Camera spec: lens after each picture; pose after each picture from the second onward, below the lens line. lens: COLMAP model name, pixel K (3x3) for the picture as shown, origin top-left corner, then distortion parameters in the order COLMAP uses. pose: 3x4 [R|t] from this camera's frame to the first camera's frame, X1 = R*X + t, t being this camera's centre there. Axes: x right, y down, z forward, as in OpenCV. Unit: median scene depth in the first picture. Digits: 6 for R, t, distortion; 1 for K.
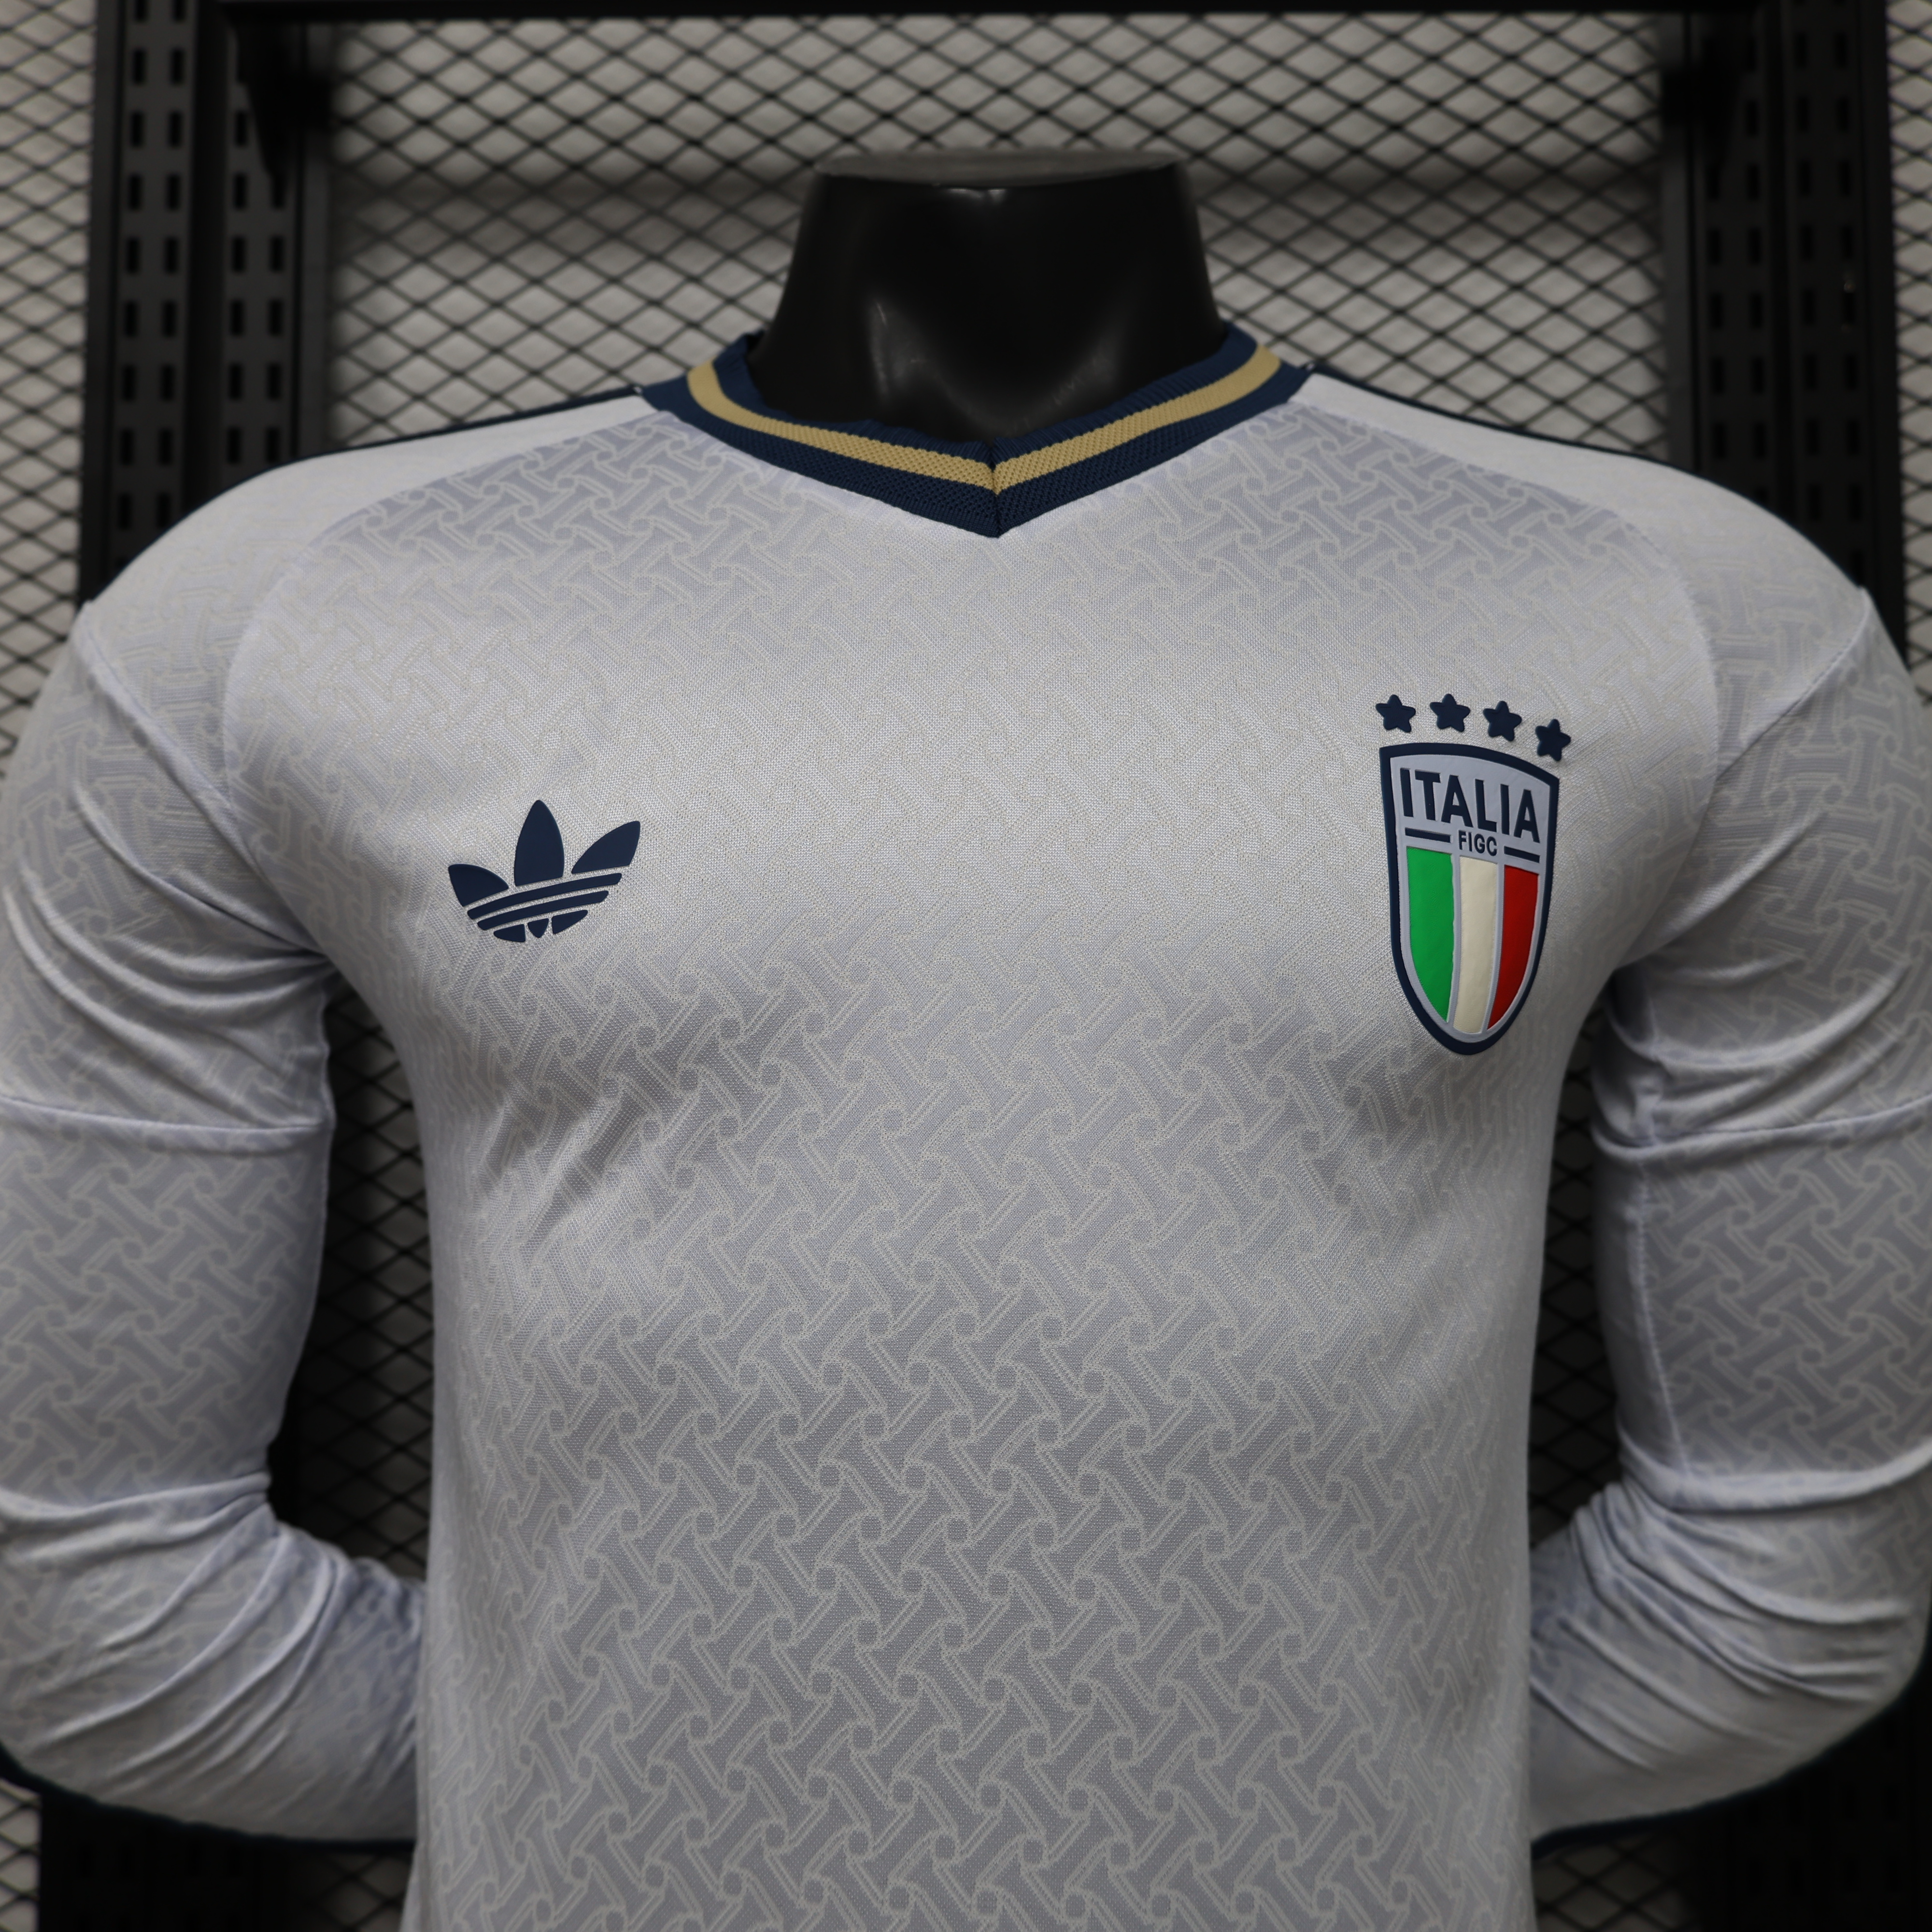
lens RADIAL K [[1894.6, 0, 966.0], [0, 1894.6, 966.0], [0, 0, 1]] dist [0.001460, 0.006781]
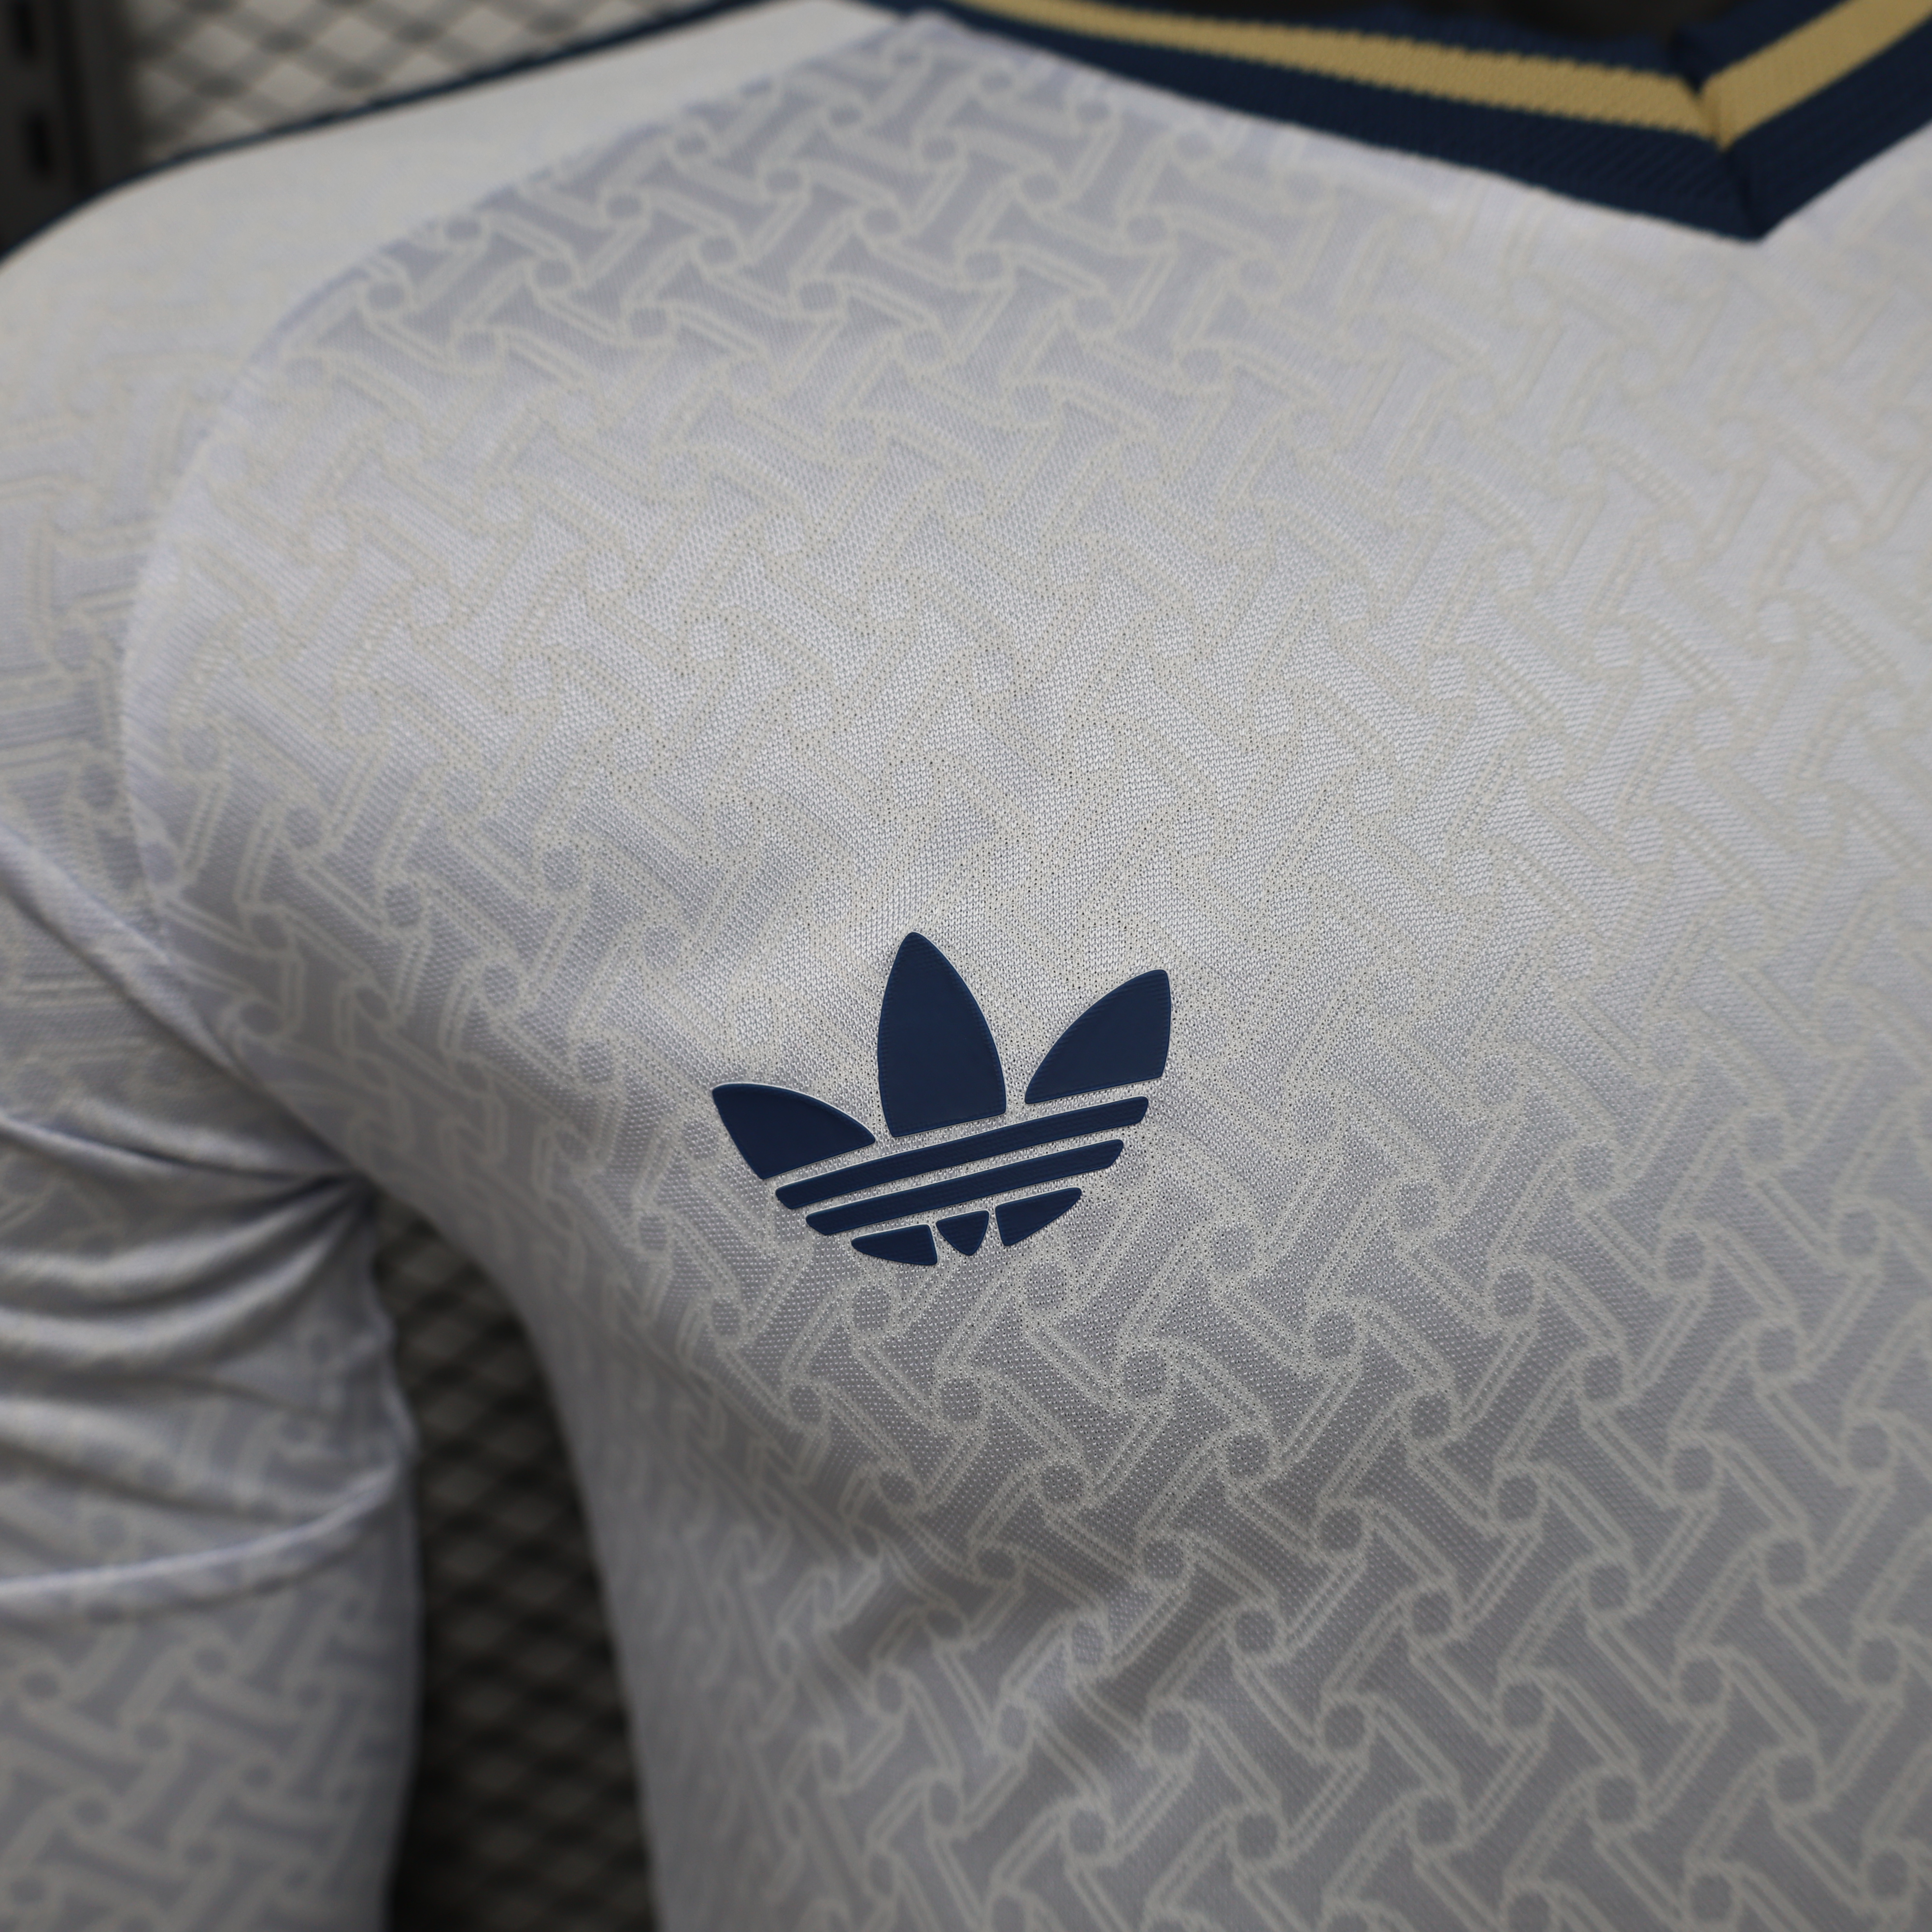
lens RADIAL K [[1926.6, 0, 966.1], [0, 1926.6, 895.6], [0, 0, 1]] dist [-0.037086, 0.015118]
pose [[0.989378, -0.103697, 0.101876, -0.241822], [0.088569, 0.985723, 0.143196, -0.149194], [-0.115271, -0.132652, 0.984437, 0.520928]]
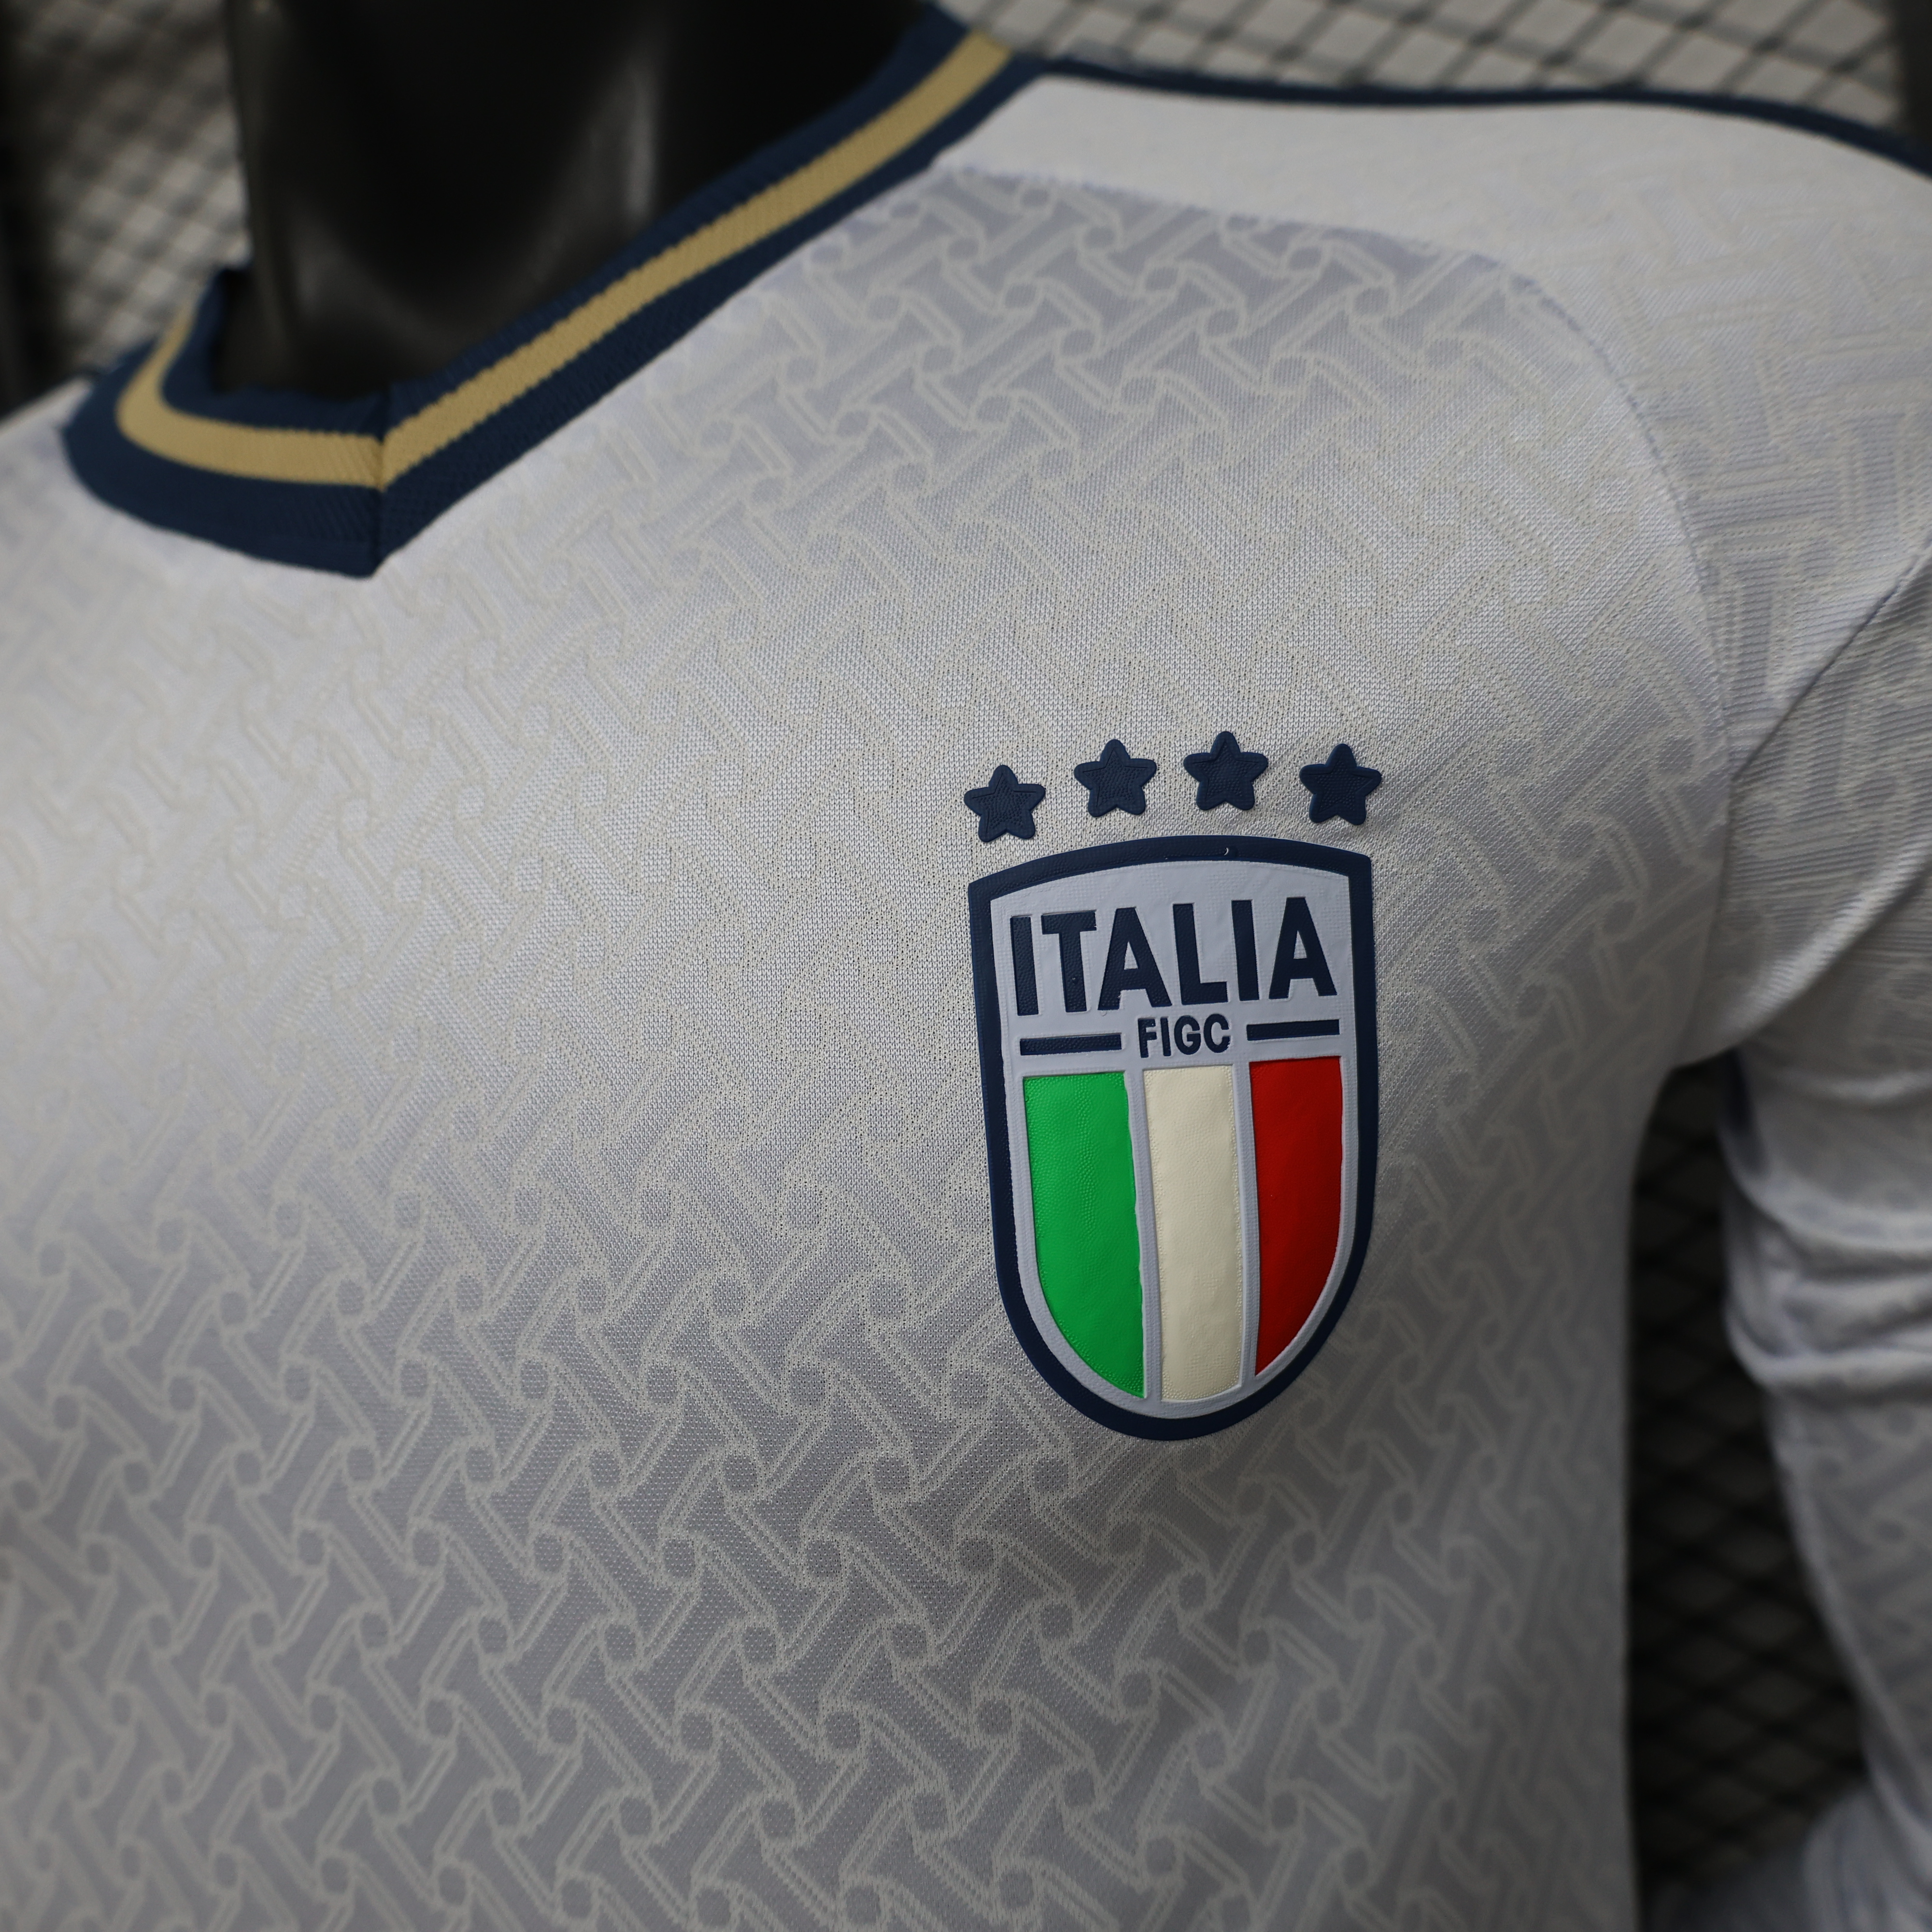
lens RADIAL K [[1940.8, 0, 966.0], [0, 1940.8, 937.6], [0, 0, 1]] dist [-0.006343, 0.001571]
pose [[0.945294, -0.132298, -0.298190, 0.354964], [0.176531, 0.976127, 0.126541, -0.159218], [0.274330, -0.172258, 0.946082, 0.458261]]
